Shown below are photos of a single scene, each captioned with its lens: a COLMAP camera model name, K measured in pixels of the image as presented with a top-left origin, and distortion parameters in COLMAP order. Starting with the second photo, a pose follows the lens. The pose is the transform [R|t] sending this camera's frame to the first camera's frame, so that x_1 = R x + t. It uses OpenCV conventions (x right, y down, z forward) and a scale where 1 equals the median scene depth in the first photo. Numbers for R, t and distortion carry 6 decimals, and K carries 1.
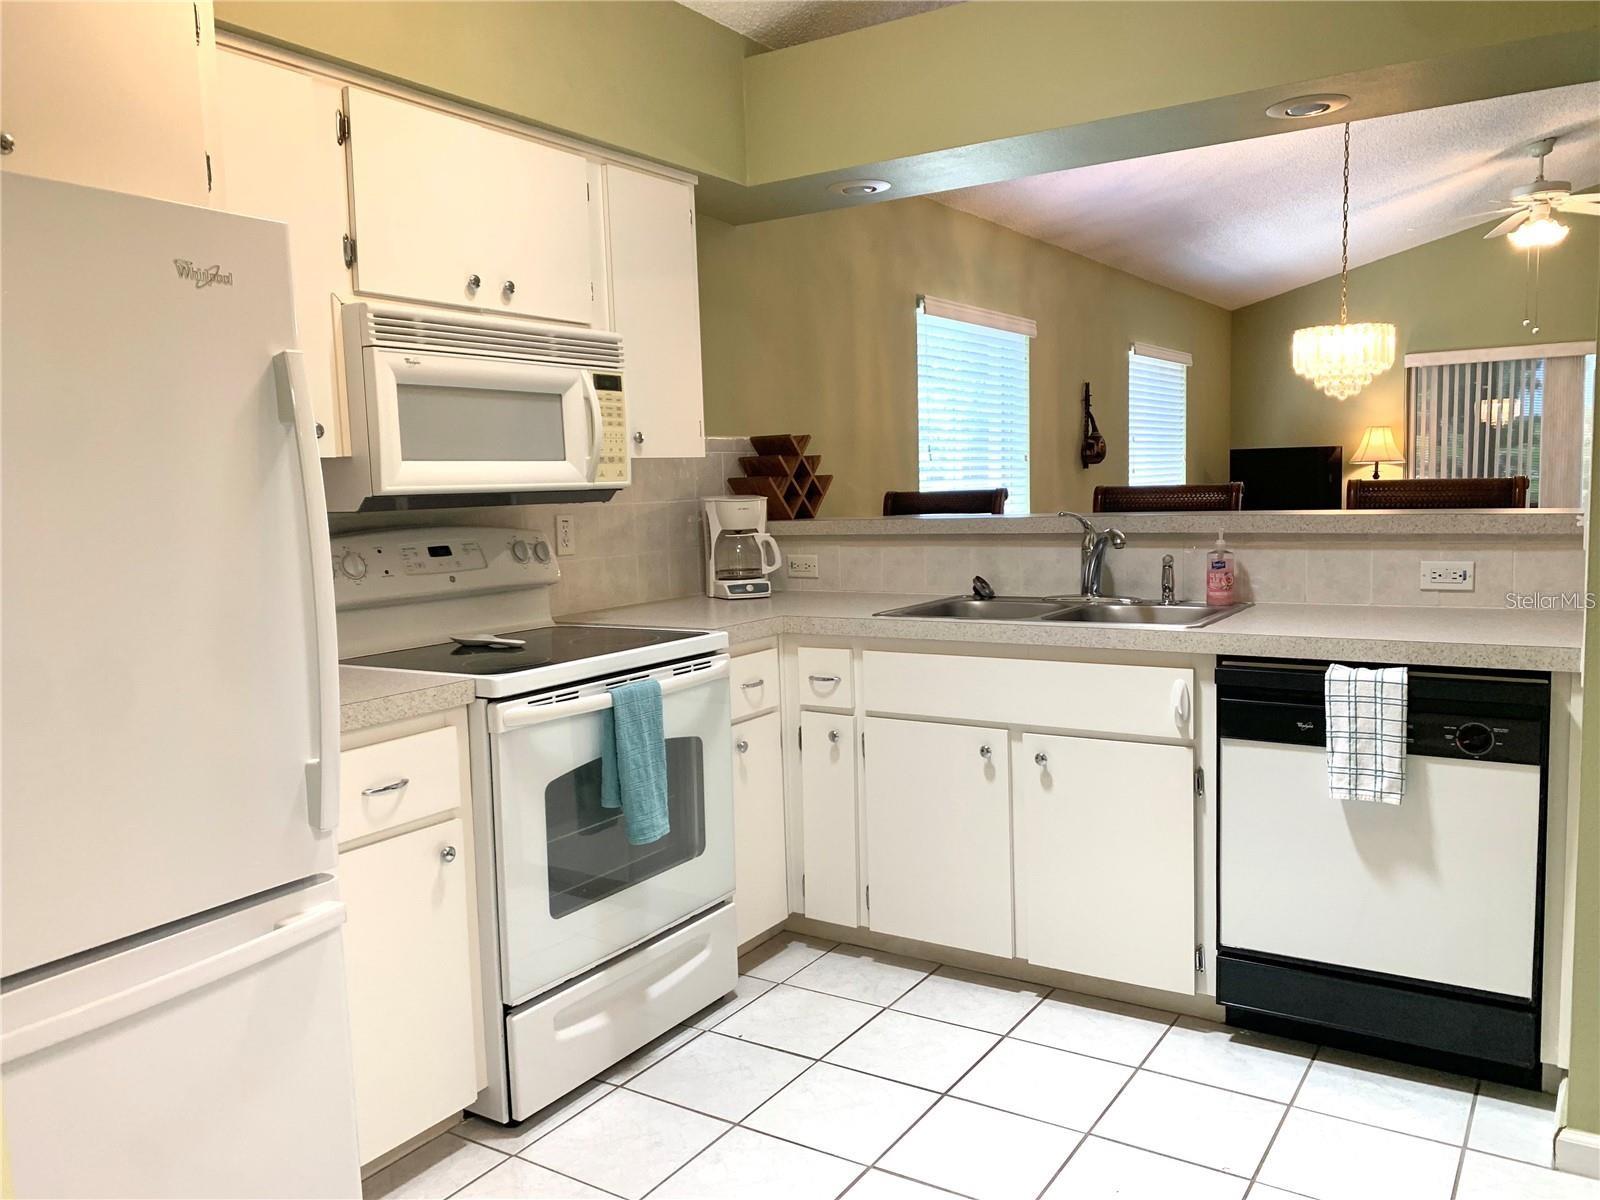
lens RADIAL K [[1218.1, 0, 807.8], [0, 1218.1, 599.5], [0, 0, 1]] dist [0.116979, -0.193309]
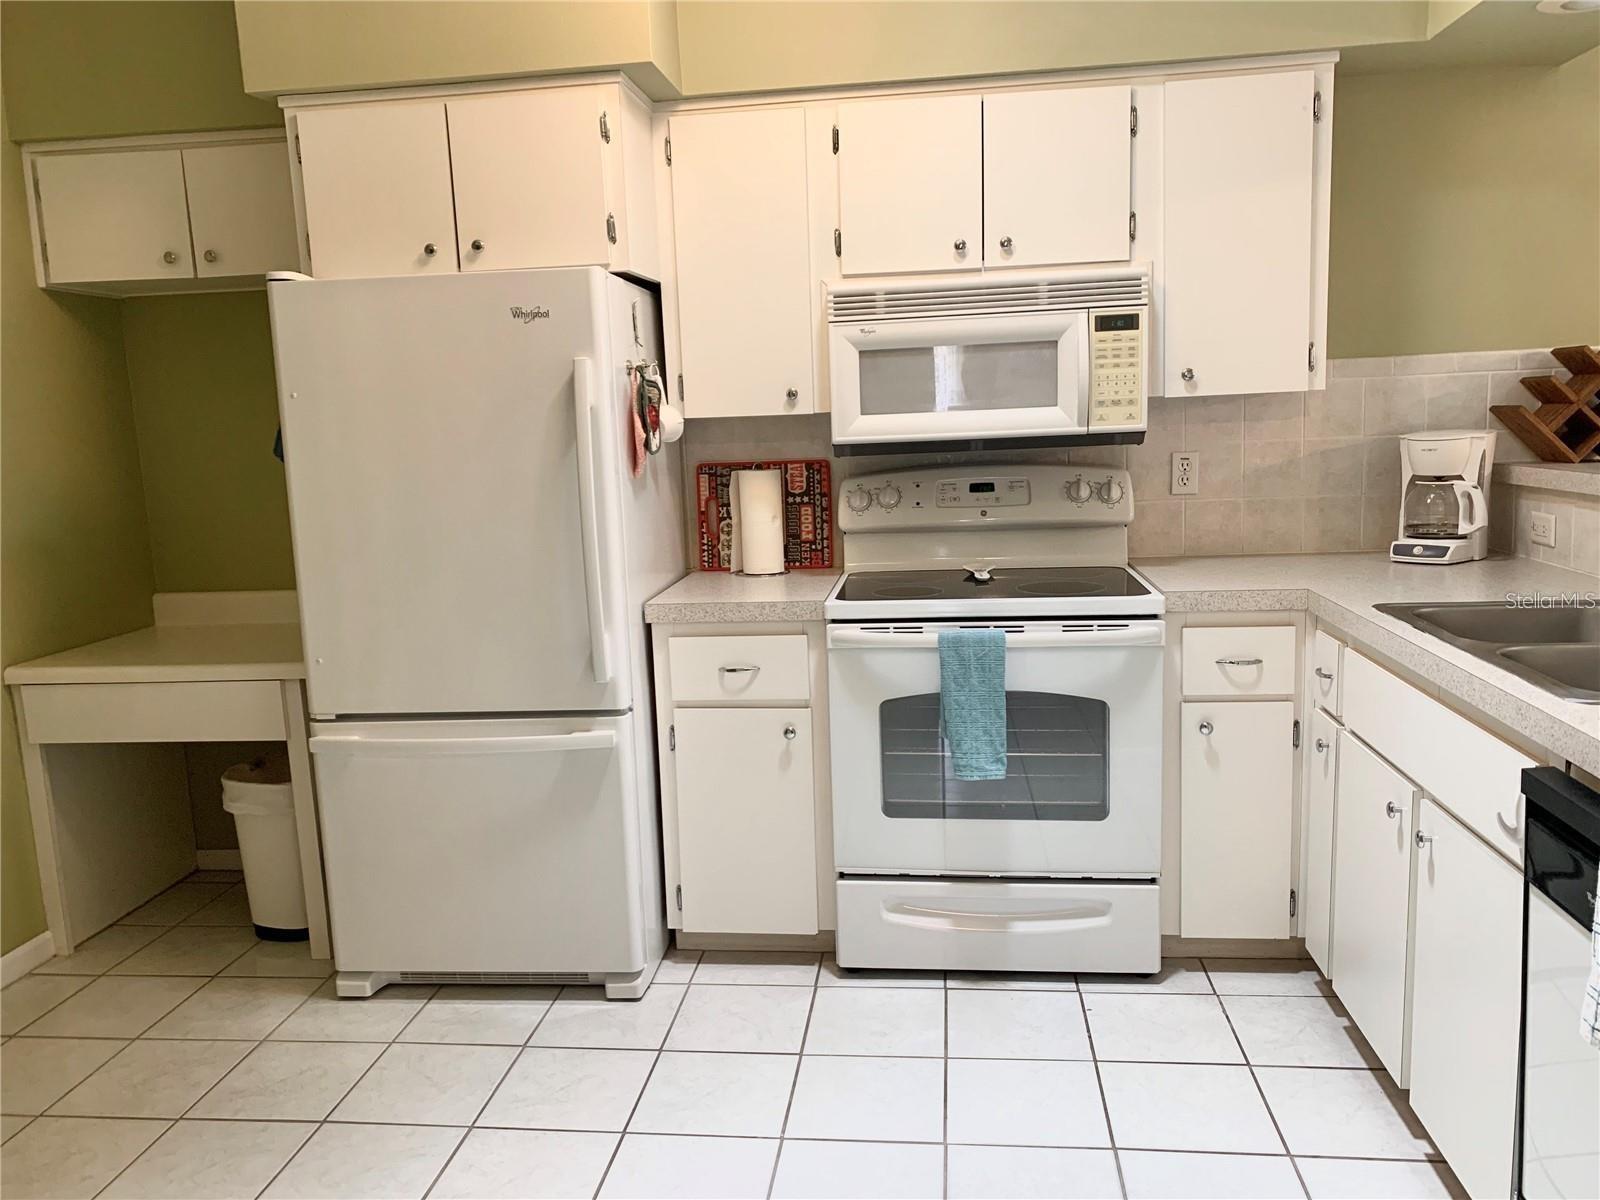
lens RADIAL K [[1218.1, 0, 807.8], [0, 1218.1, 599.5], [0, 0, 1]] dist [0.116979, -0.193309]
pose [[0.435565, 0.149758, -0.887612, 0.640995], [-0.061970, 0.988713, 0.136406, -0.080872], [0.898021, -0.004408, 0.439930, 0.365758]]
